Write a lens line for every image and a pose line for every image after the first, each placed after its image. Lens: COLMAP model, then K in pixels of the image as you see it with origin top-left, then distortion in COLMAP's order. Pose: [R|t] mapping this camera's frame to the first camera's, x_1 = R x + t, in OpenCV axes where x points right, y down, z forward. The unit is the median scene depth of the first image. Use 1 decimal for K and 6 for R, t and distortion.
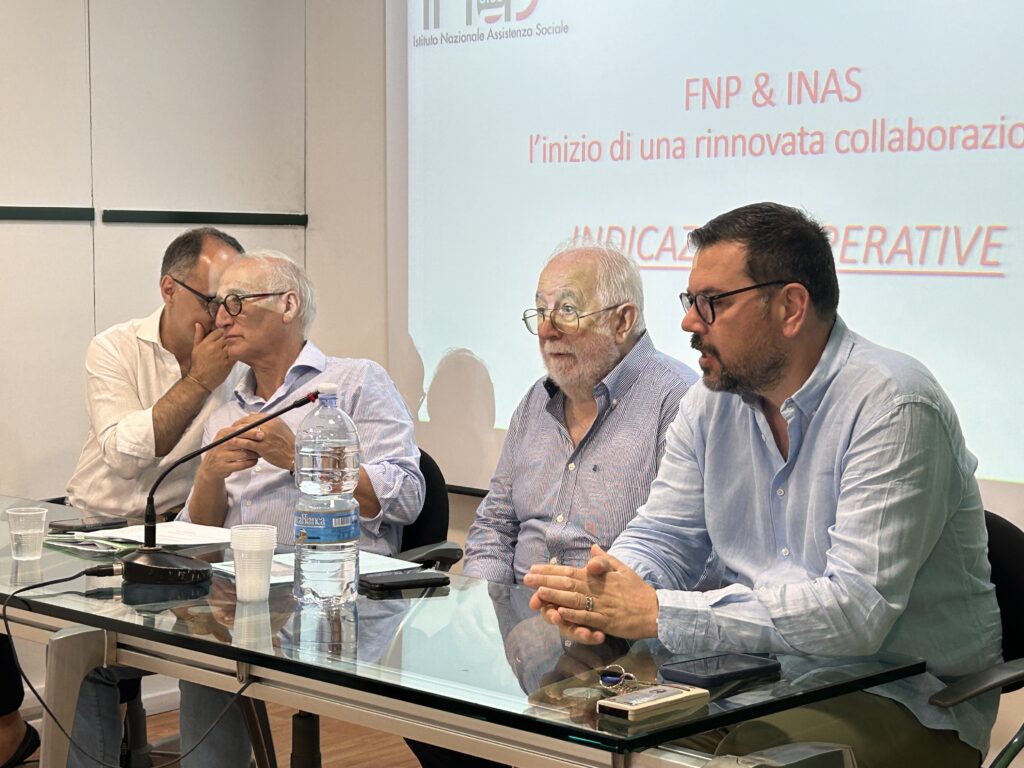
lens RADIAL K [[1910.0, 0, 513.6], [0, 1910.0, 392.8], [0, 0, 1]] dist [0.034645, 0.000000]
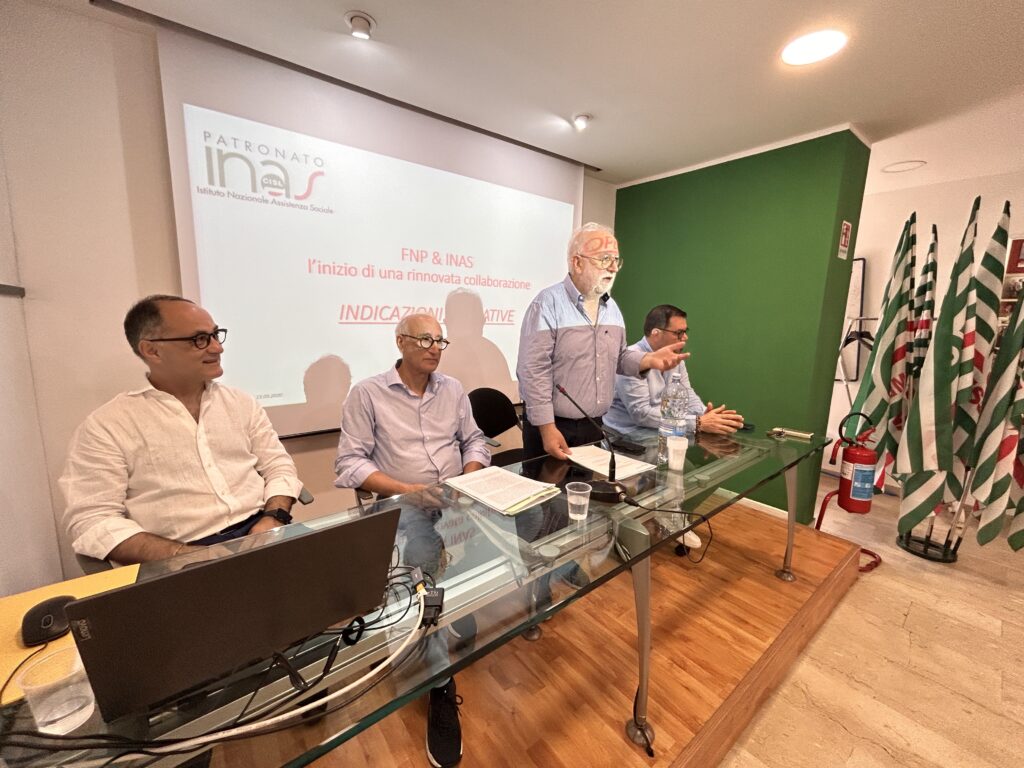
lens RADIAL K [[411.9, 0, 515.5], [0, 411.9, 382.5], [0, 0, 1]] dist [-0.003887, -0.001222]
pose [[0.141747, -0.159545, 0.976961, -0.459730], [0.061660, 0.986433, 0.152145, -0.062804], [-0.987981, 0.038673, 0.149661, 0.791007]]
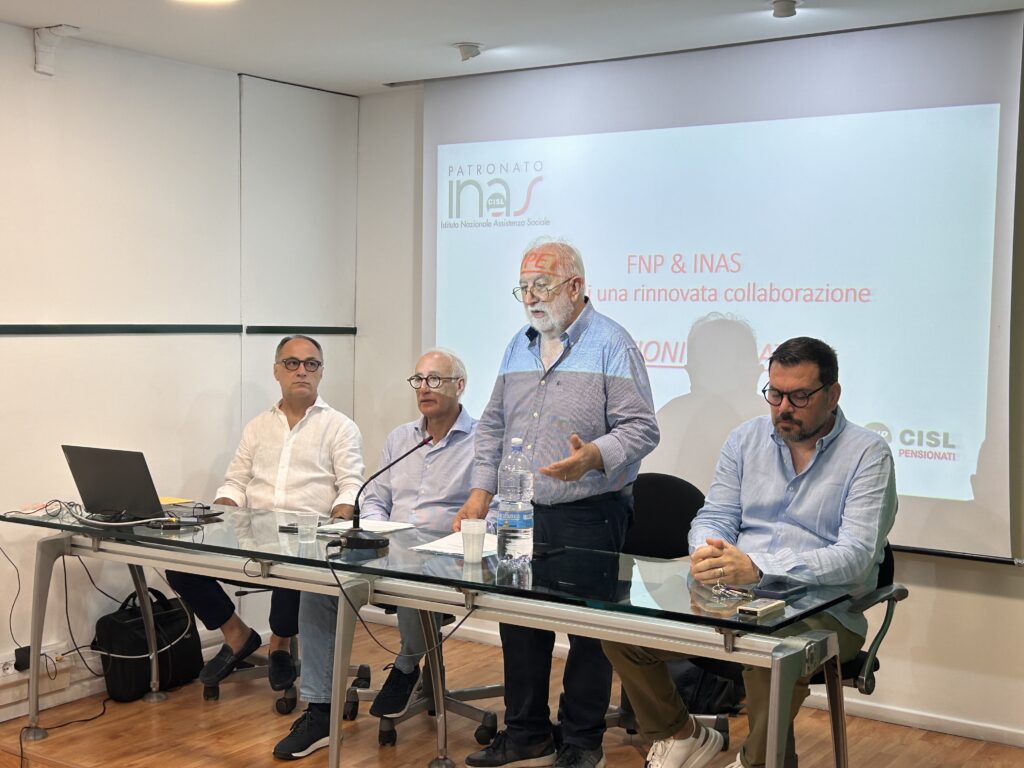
lens RADIAL K [[1319.3, 0, 507.0], [0, 1319.3, 384.7], [0, 0, 1]] dist [0.031949, 0.000000]
pose [[0.985548, -0.001094, 0.169396, -0.221304], [0.006667, 0.999455, -0.032338, -0.010787], [-0.169268, 0.033000, 0.985017, -0.145292]]
